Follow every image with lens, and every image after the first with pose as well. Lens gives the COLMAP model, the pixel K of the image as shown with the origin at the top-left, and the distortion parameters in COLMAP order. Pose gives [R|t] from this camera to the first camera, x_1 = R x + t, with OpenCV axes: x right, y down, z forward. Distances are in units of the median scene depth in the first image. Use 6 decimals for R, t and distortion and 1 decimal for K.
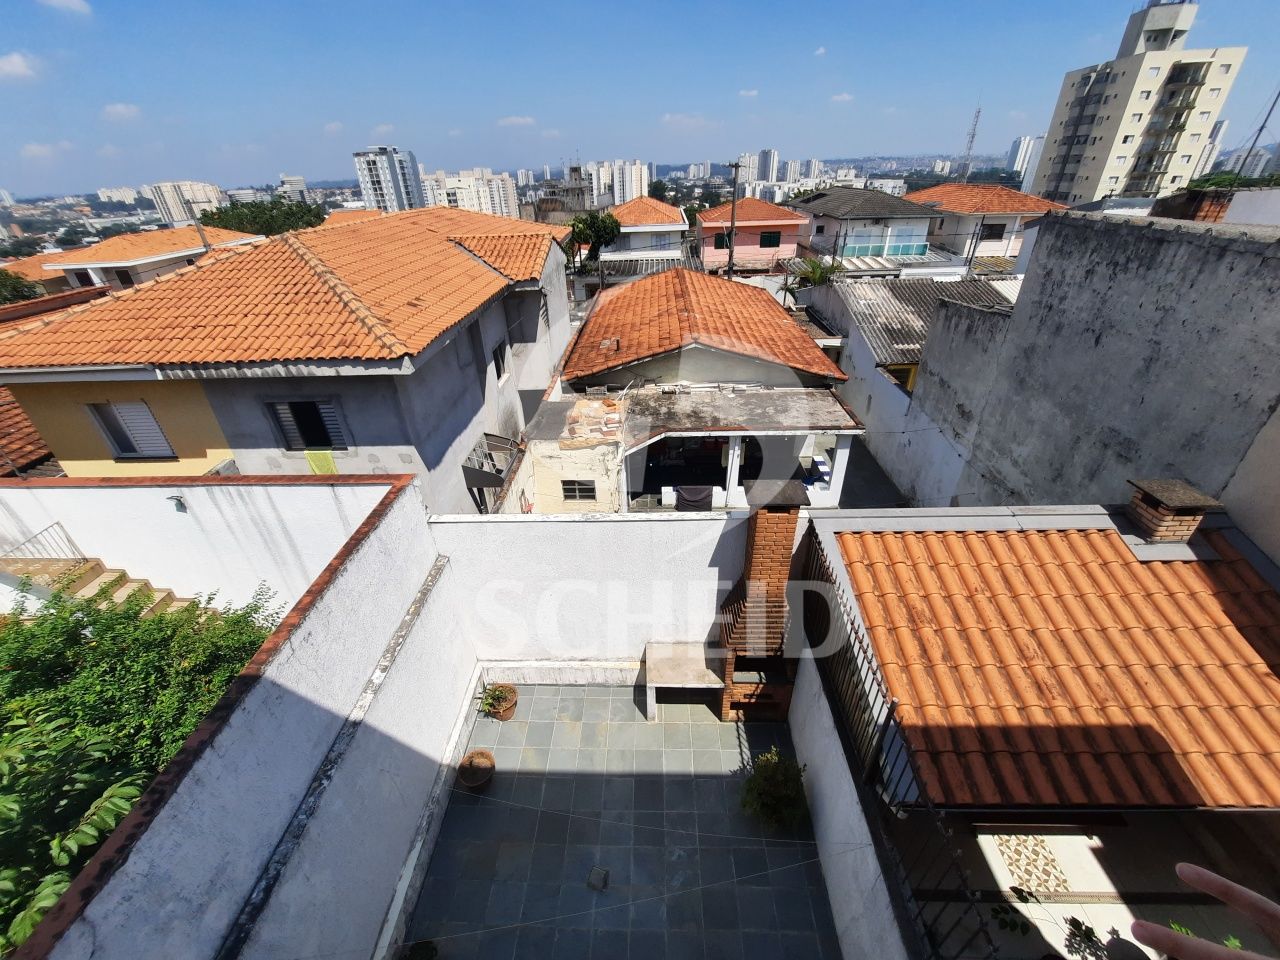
lens RADIAL K [[518.1, 0, 633.5], [0, 518.1, 476.5], [0, 0, 1]] dist [-0.006716, -0.000031]
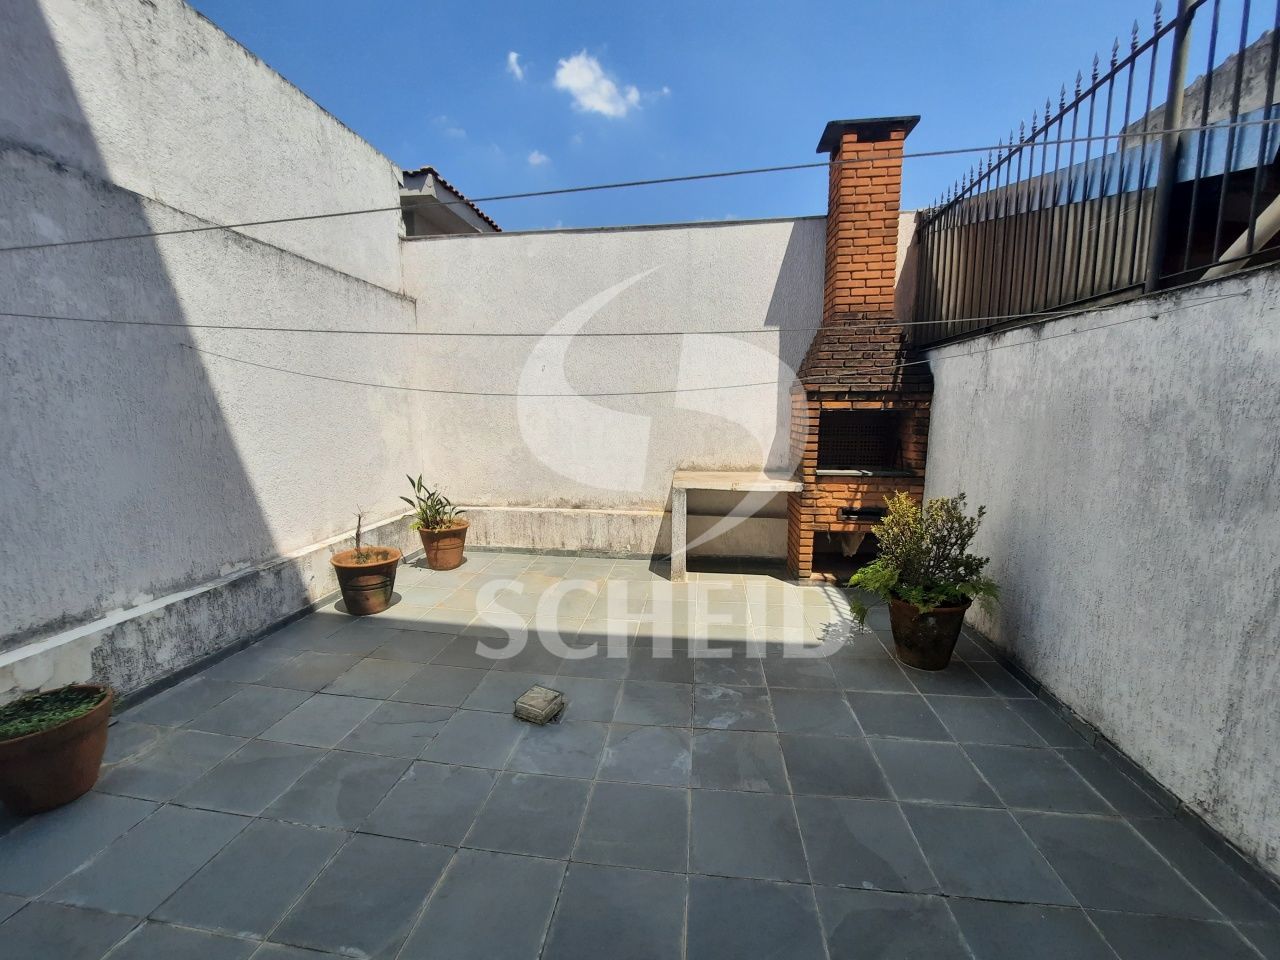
lens RADIAL K [[512.6, 0, 632.9], [0, 512.6, 475.9], [0, 0, 1]] dist [-0.014408, -0.000119]
pose [[0.994297, 0.053395, -0.092319, 0.036097], [-0.084877, 0.920321, -0.381845, 0.668829], [0.064574, 0.387503, 0.919604, 0.462453]]
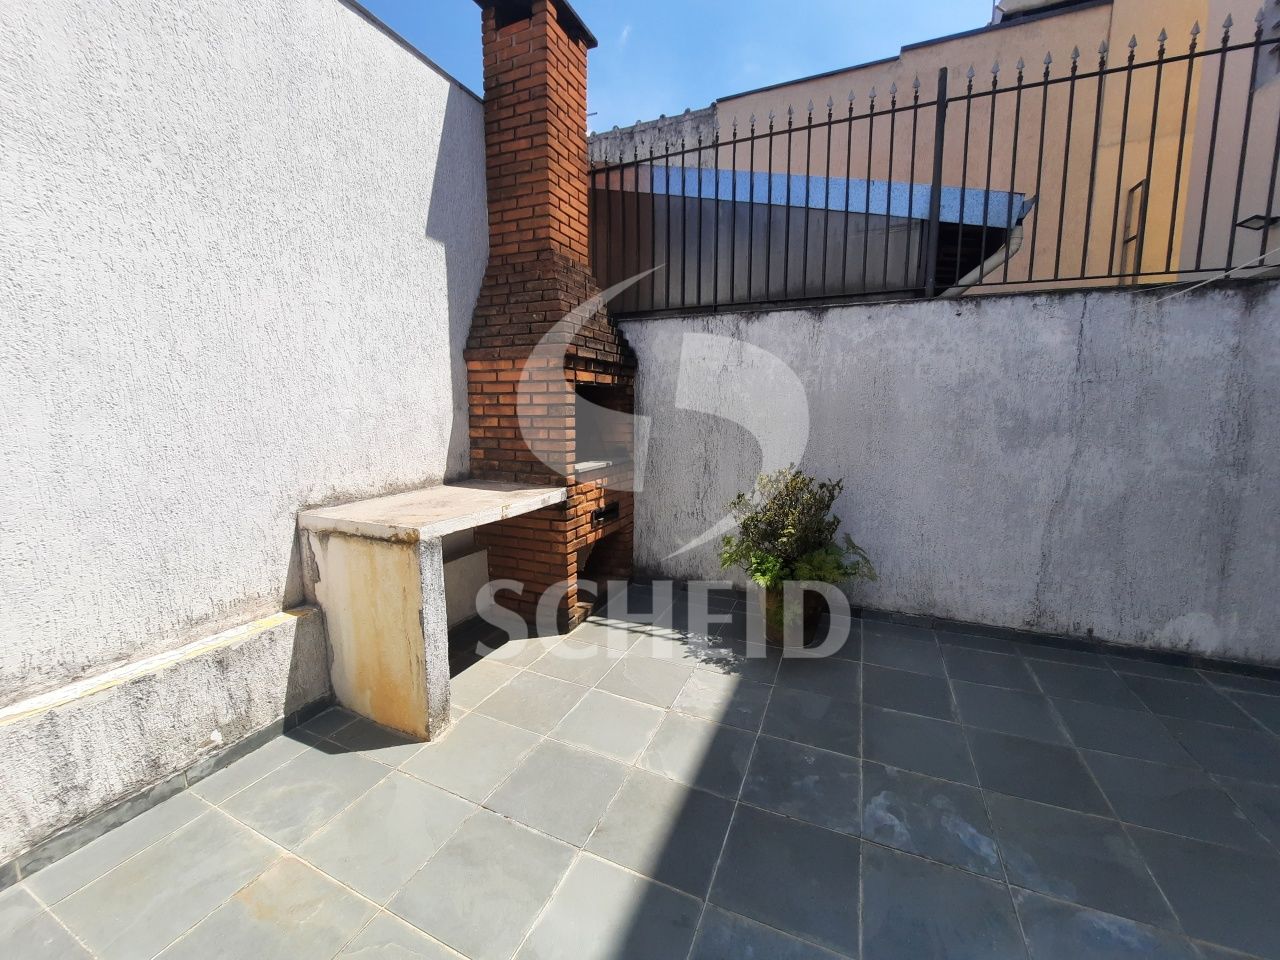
lens RADIAL K [[518.1, 0, 633.5], [0, 518.1, 476.5], [0, 0, 1]] dist [-0.006716, -0.000031]
pose [[0.369519, -0.080971, 0.925689, -0.200847], [0.457411, 0.882992, -0.105354, 0.485292], [-0.808845, 0.462351, 0.363319, 0.843054]]
